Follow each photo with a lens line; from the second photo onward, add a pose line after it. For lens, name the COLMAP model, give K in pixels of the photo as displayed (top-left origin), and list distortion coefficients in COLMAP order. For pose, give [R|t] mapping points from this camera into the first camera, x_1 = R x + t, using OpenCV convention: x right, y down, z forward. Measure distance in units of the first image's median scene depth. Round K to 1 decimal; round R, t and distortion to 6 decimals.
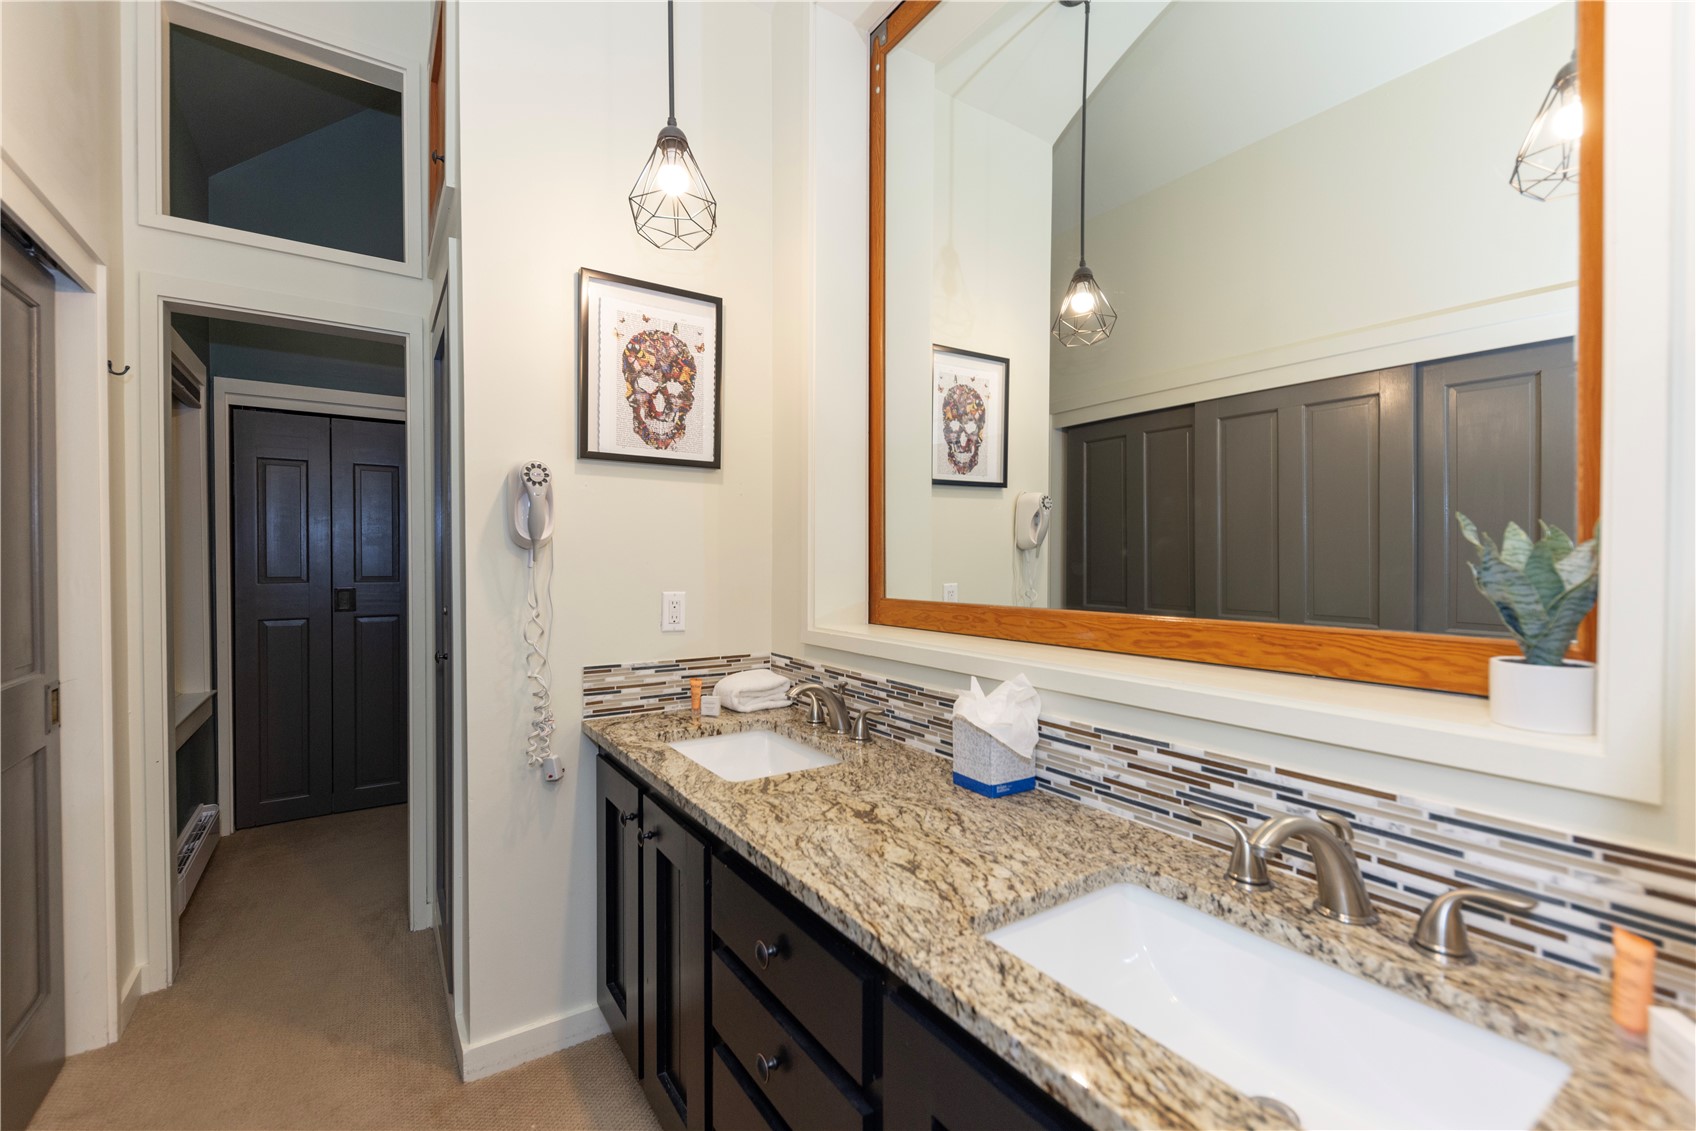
lens RADIAL K [[728.9, 0, 848.0], [0, 728.9, 565.5], [0, 0, 1]] dist [-0.000109, -0.000109]
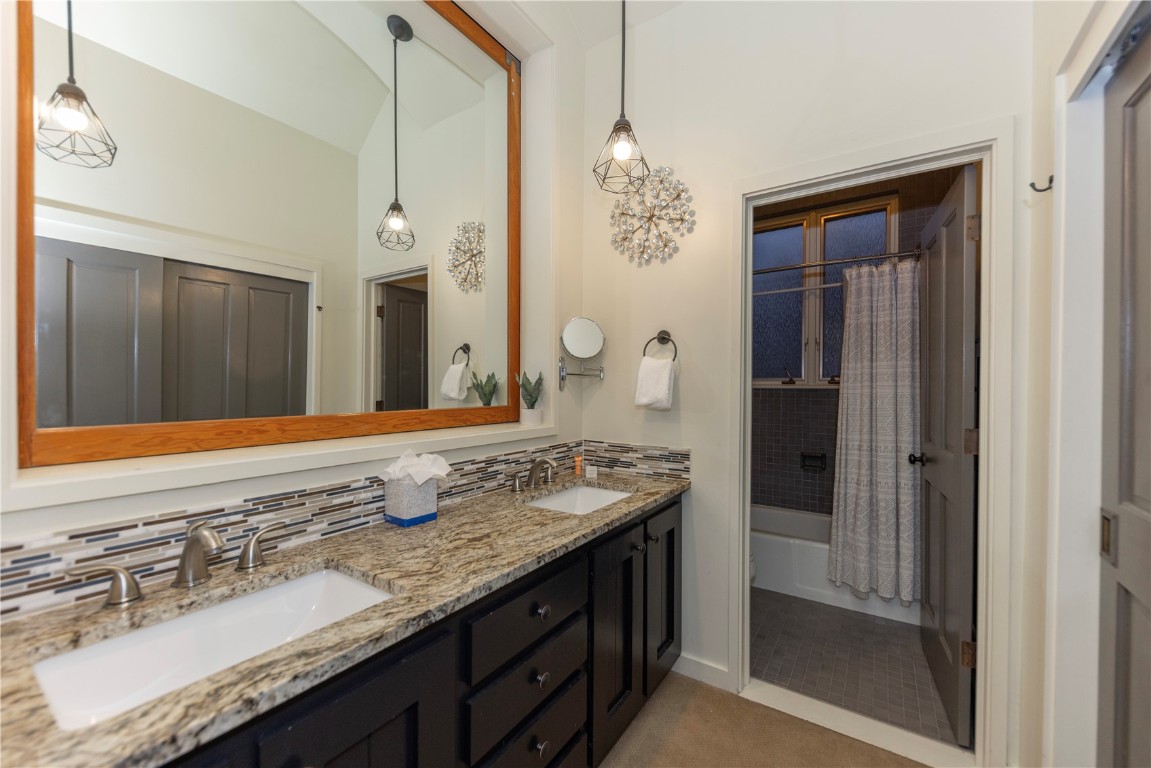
lens RADIAL K [[463.8, 0, 569.6], [0, 463.8, 376.9], [0, 0, 1]] dist [-0.000036, 0.000140]
pose [[-0.381257, 0.016429, 0.924323, -0.986774], [0.000282, 0.999844, -0.017655, 0.001210], [-0.924469, -0.006471, -0.381202, 1.174434]]
